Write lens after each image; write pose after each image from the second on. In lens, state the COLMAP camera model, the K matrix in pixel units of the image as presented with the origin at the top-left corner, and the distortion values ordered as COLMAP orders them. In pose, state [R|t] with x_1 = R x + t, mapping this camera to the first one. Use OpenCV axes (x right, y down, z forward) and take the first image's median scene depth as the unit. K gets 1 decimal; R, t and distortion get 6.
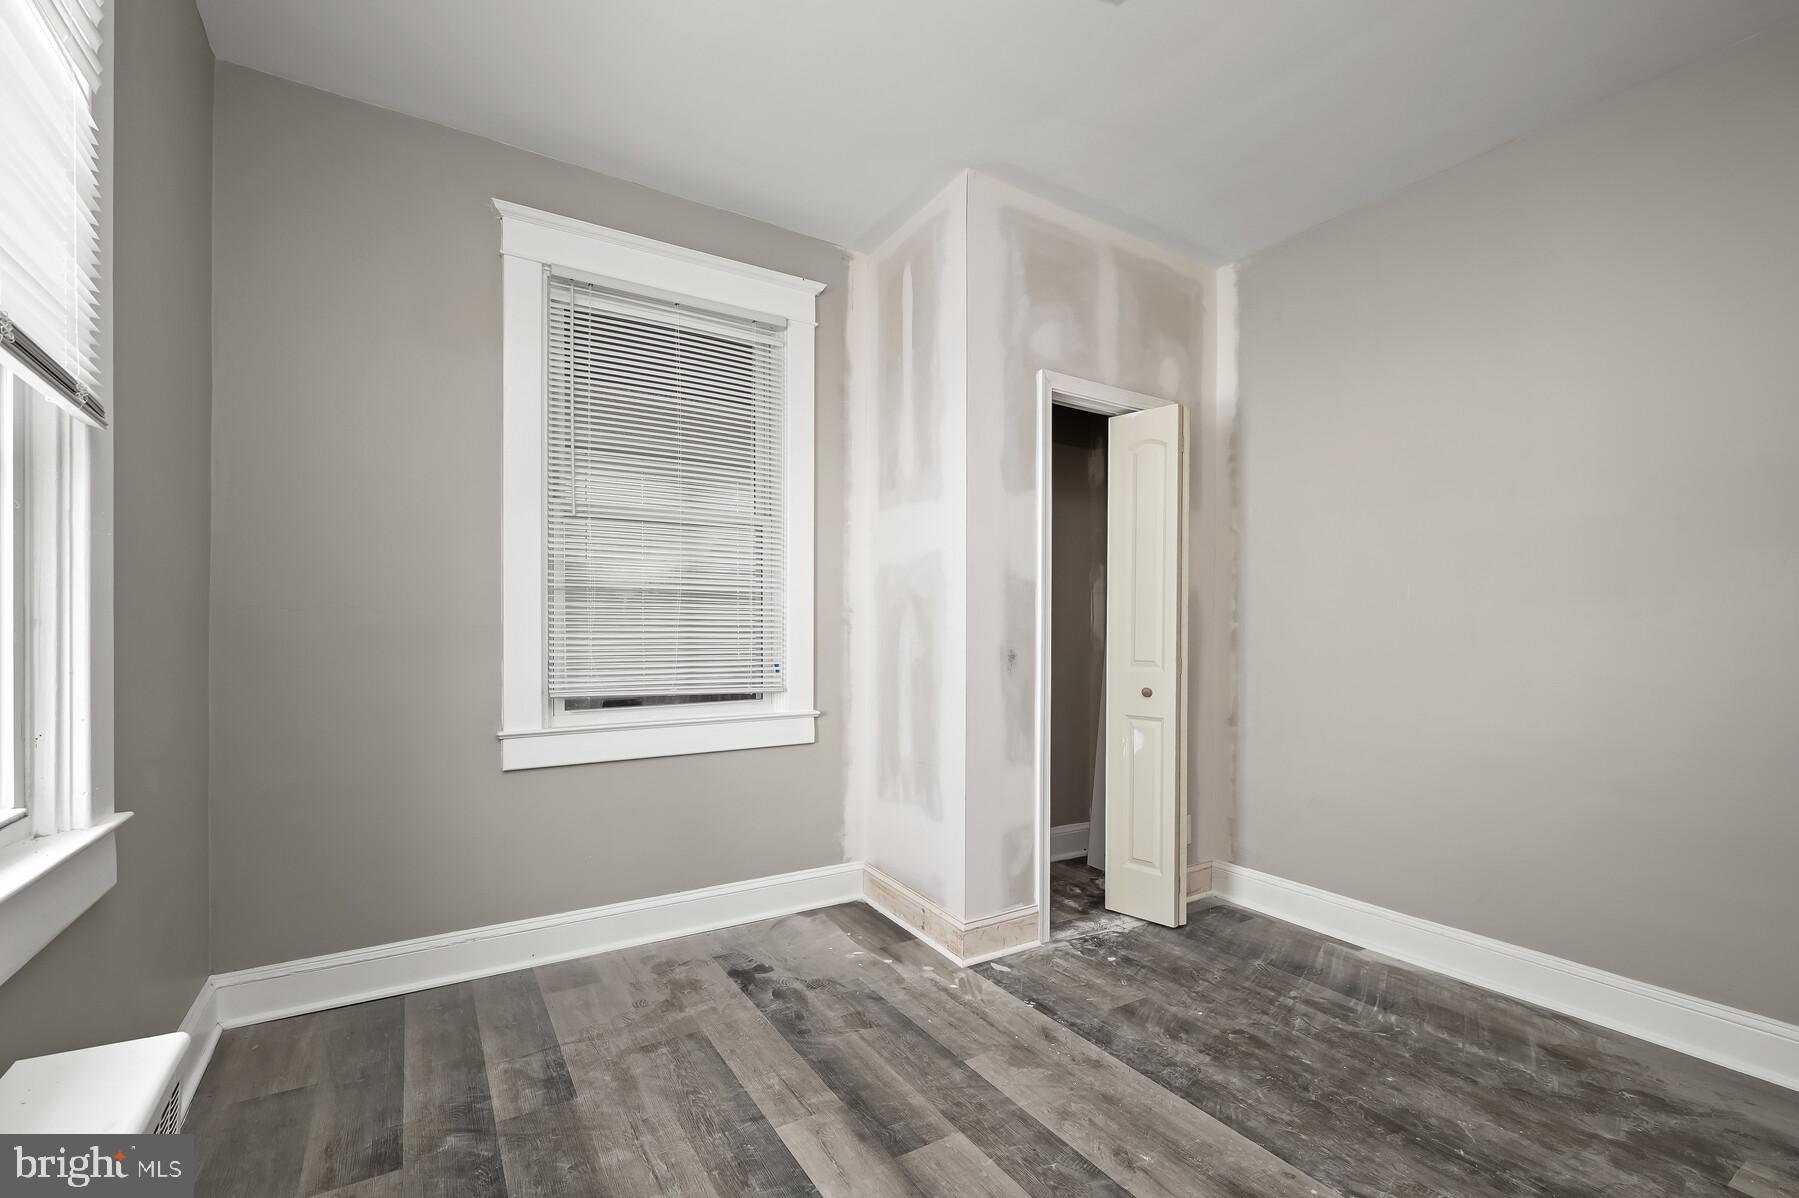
lens RADIAL K [[796.9, 0, 902.0], [0, 796.9, 635.2], [0, 0, 1]] dist [-0.001109, -0.000298]
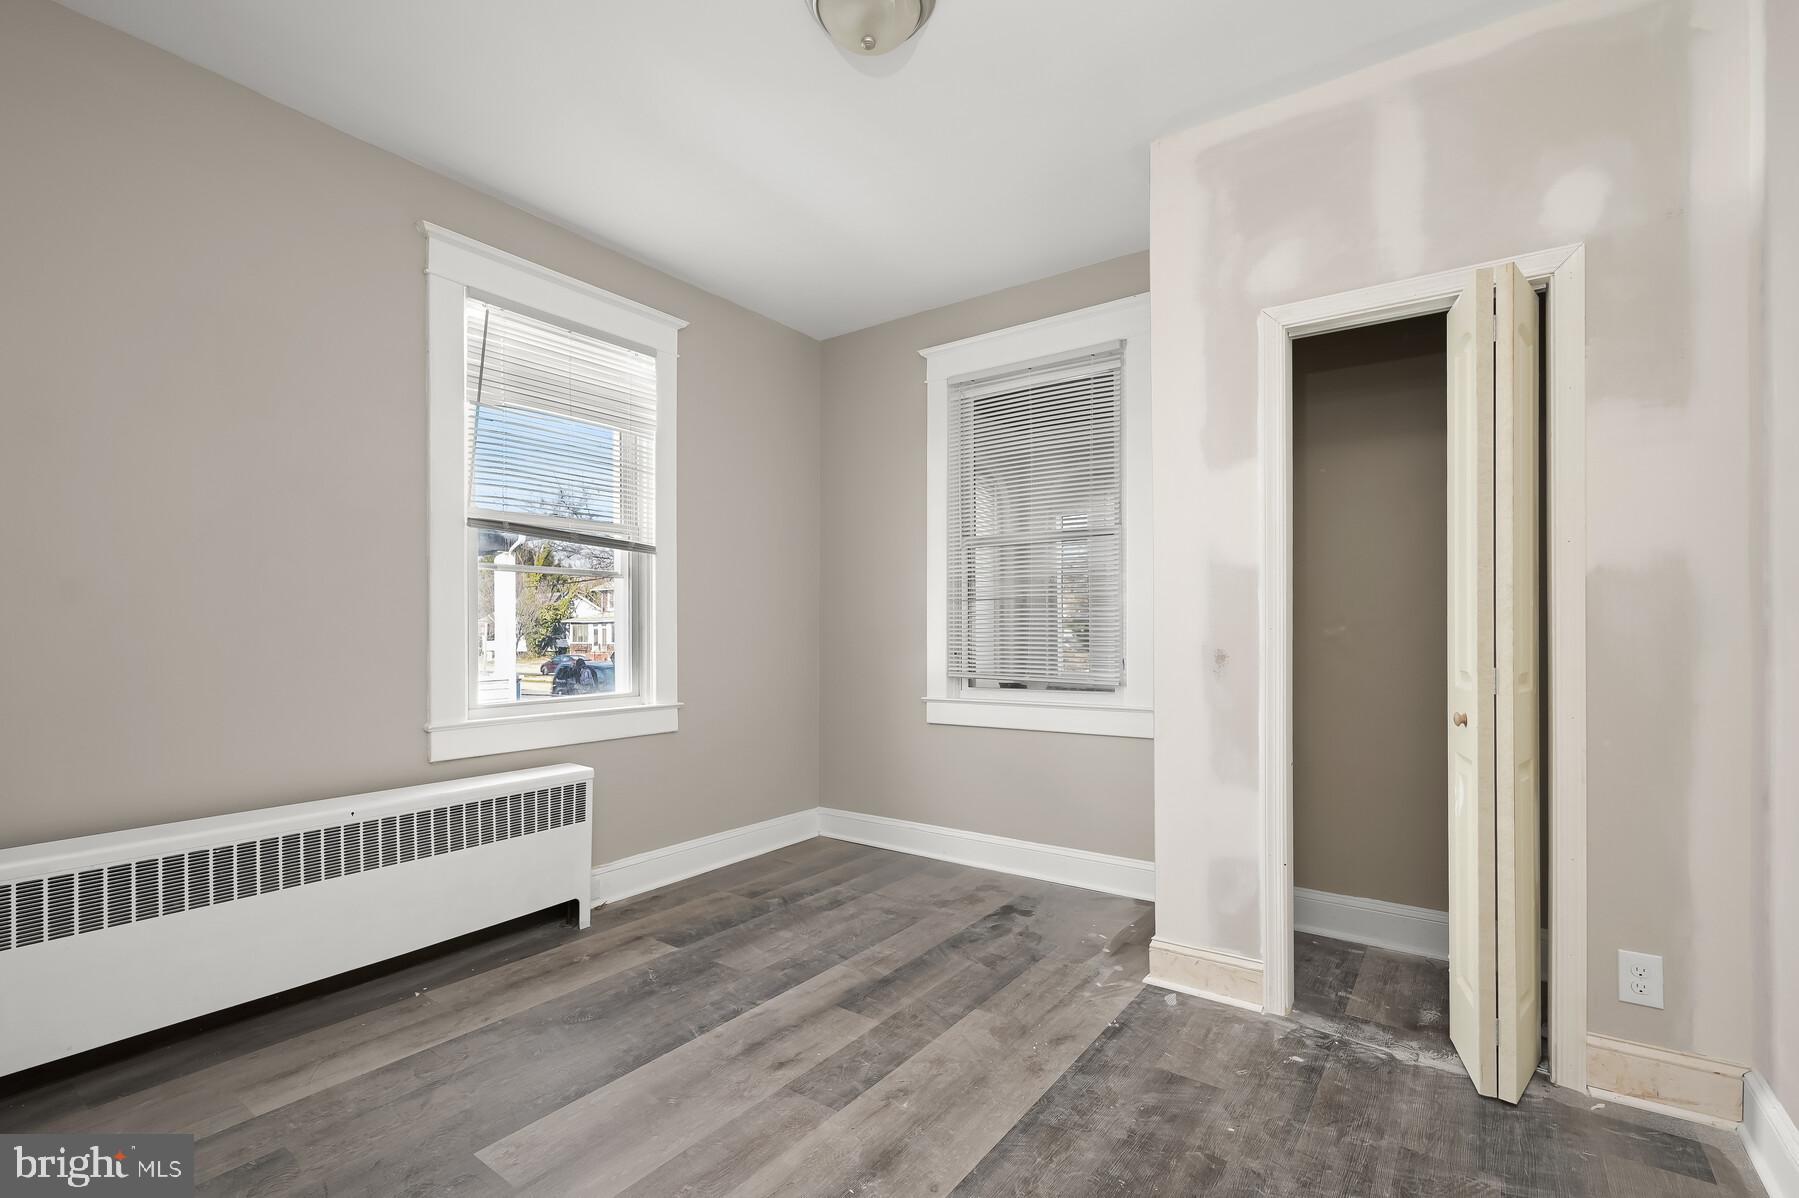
lens RADIAL K [[796.9, 0, 902.0], [0, 796.9, 635.2], [0, 0, 1]] dist [-0.001109, -0.000298]
pose [[0.374609, -0.000137, -0.927183, 0.897372], [-0.008931, 0.999953, -0.003756, 0.009969], [0.927140, 0.009688, 0.374590, 0.394530]]
